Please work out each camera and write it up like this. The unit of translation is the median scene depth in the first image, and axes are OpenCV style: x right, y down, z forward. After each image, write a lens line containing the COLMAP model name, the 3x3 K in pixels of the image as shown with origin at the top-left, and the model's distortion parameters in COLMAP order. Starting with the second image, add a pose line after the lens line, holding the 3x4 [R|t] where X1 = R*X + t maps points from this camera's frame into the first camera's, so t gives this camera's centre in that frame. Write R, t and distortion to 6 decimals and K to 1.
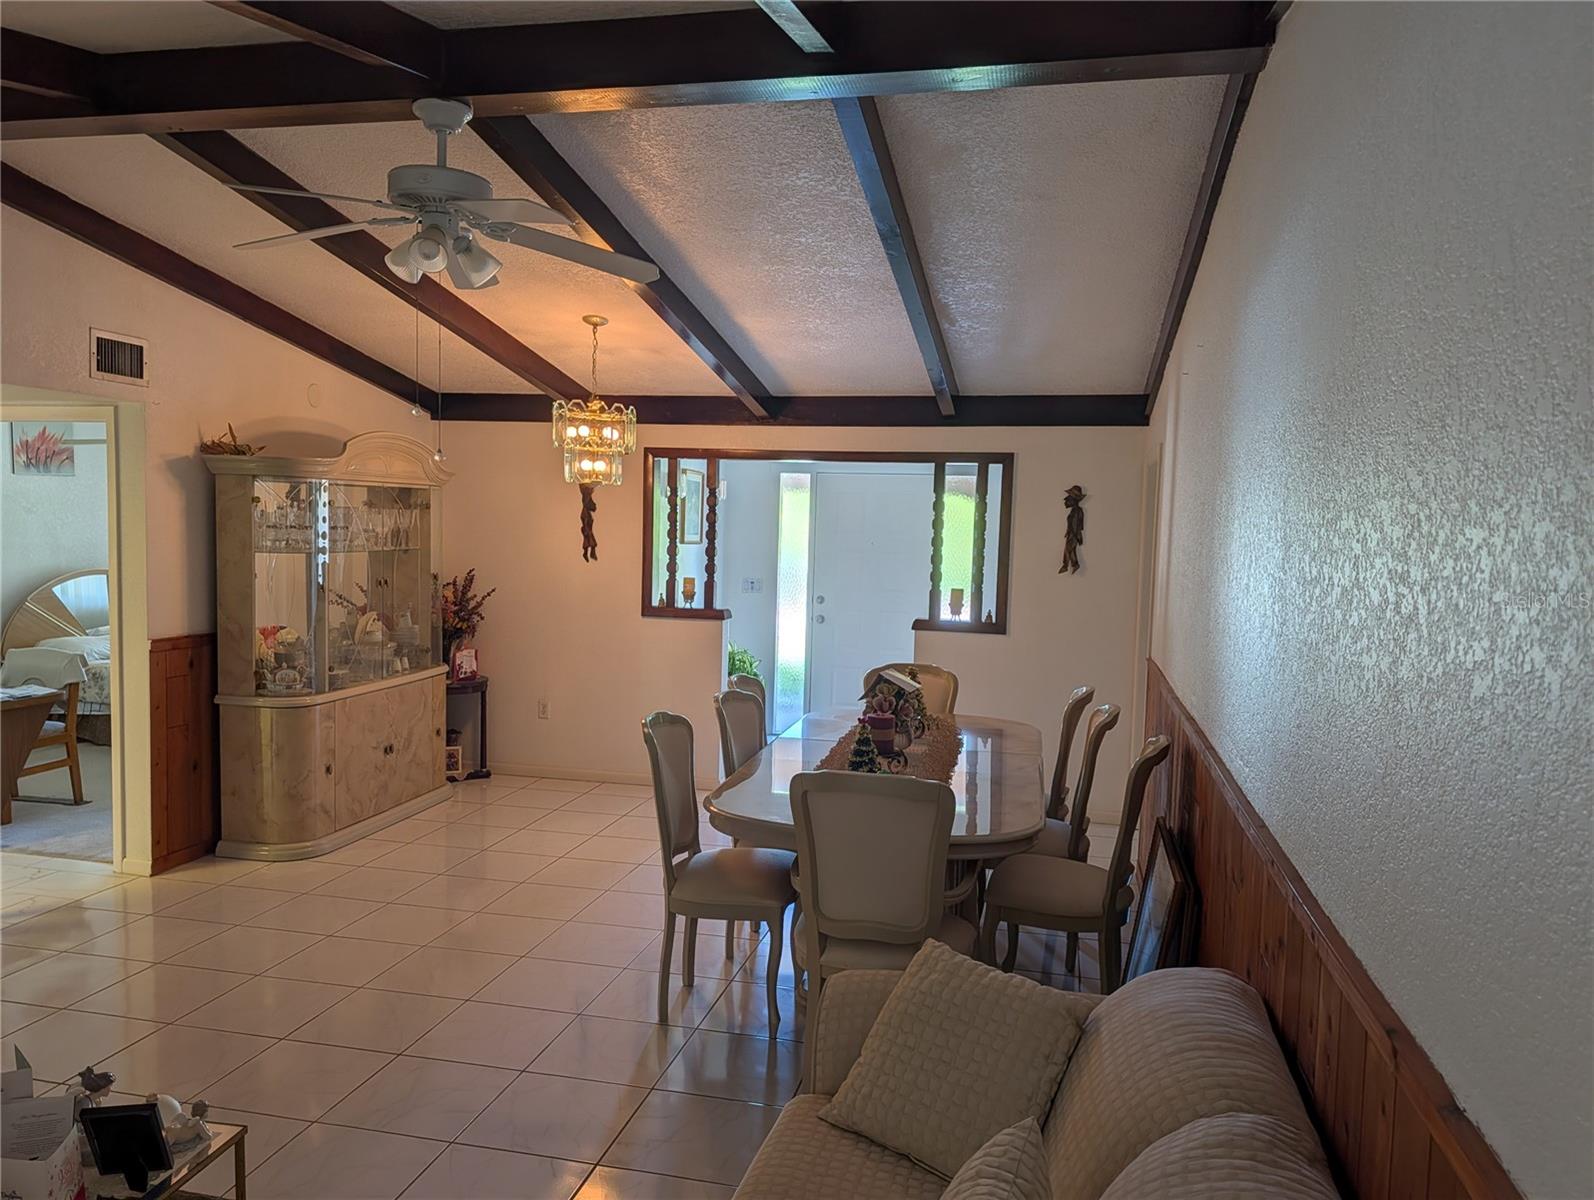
lens RADIAL K [[1134.0, 0, 801.2], [0, 1134.0, 602.3], [0, 0, 1]] dist [0.037811, -0.016768]
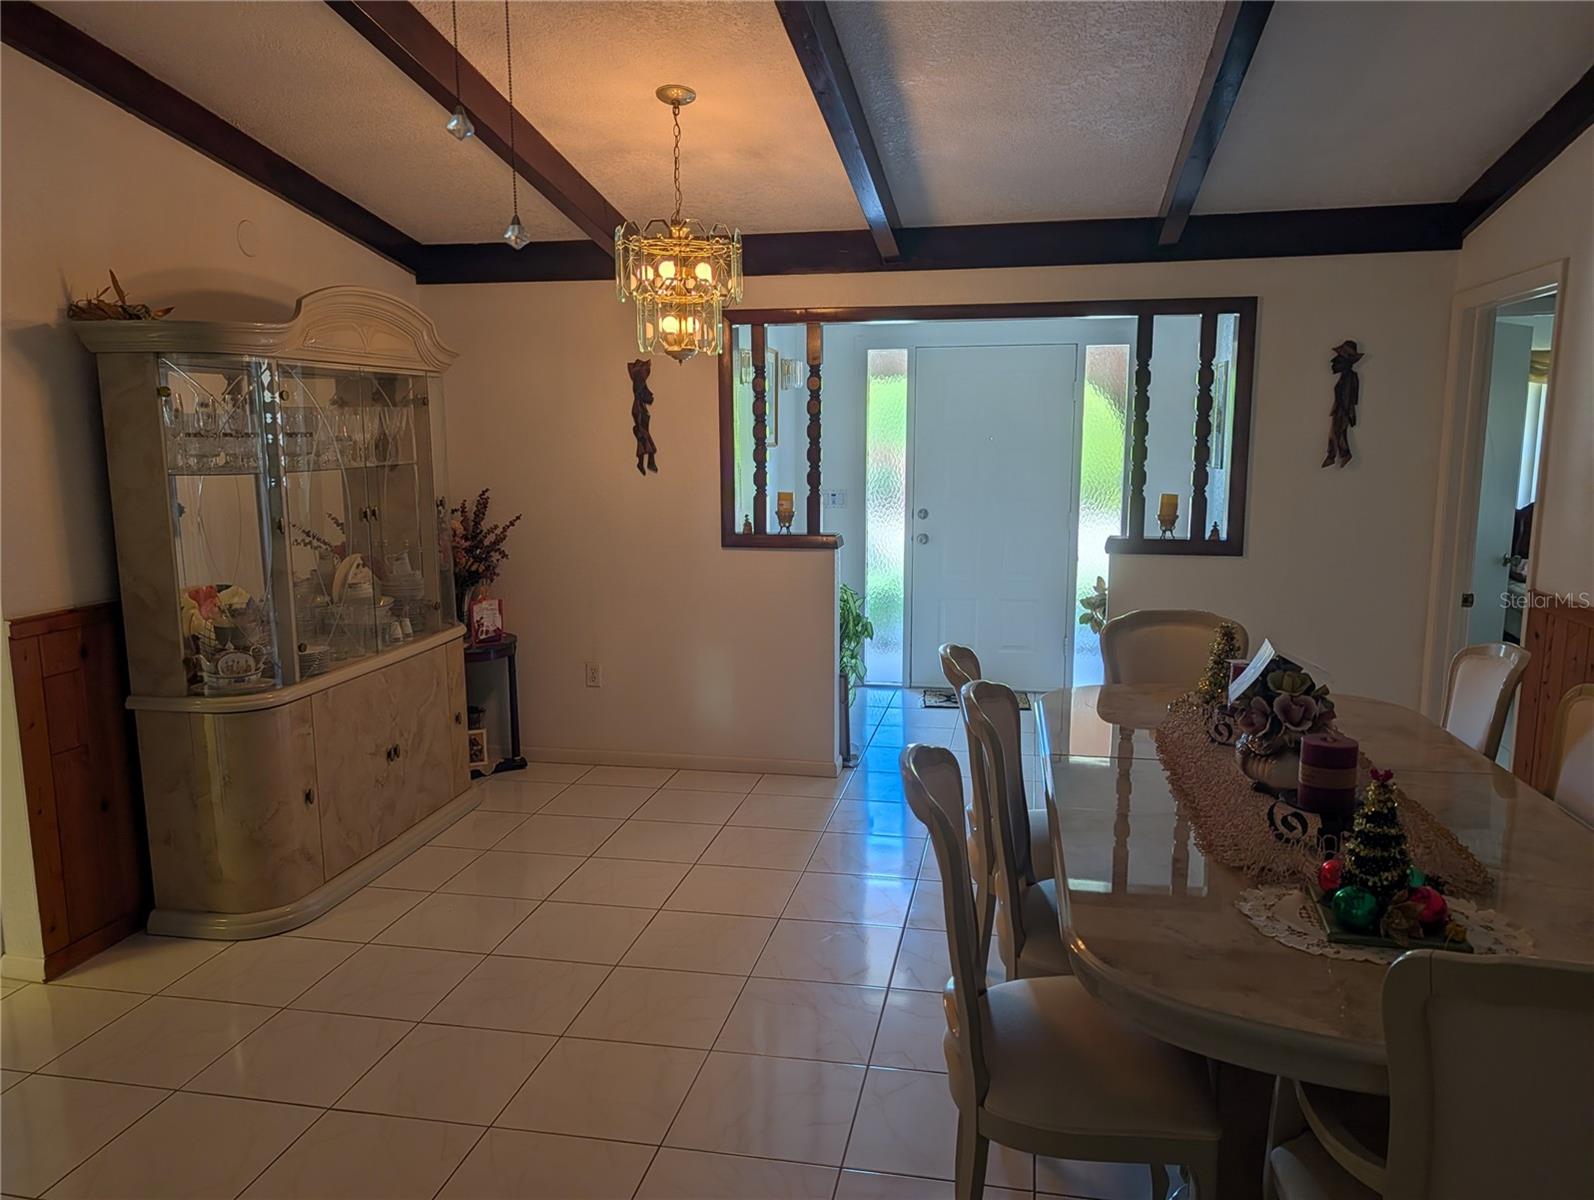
lens RADIAL K [[1134.0, 0, 793.4], [0, 1134.0, 606.2], [0, 0, 1]] dist [0.037811, -0.016768]
pose [[0.999287, -0.034808, 0.014623, -0.116005], [0.033441, 0.995810, 0.085117, -0.011216], [-0.017524, -0.084568, 0.996264, 0.287796]]
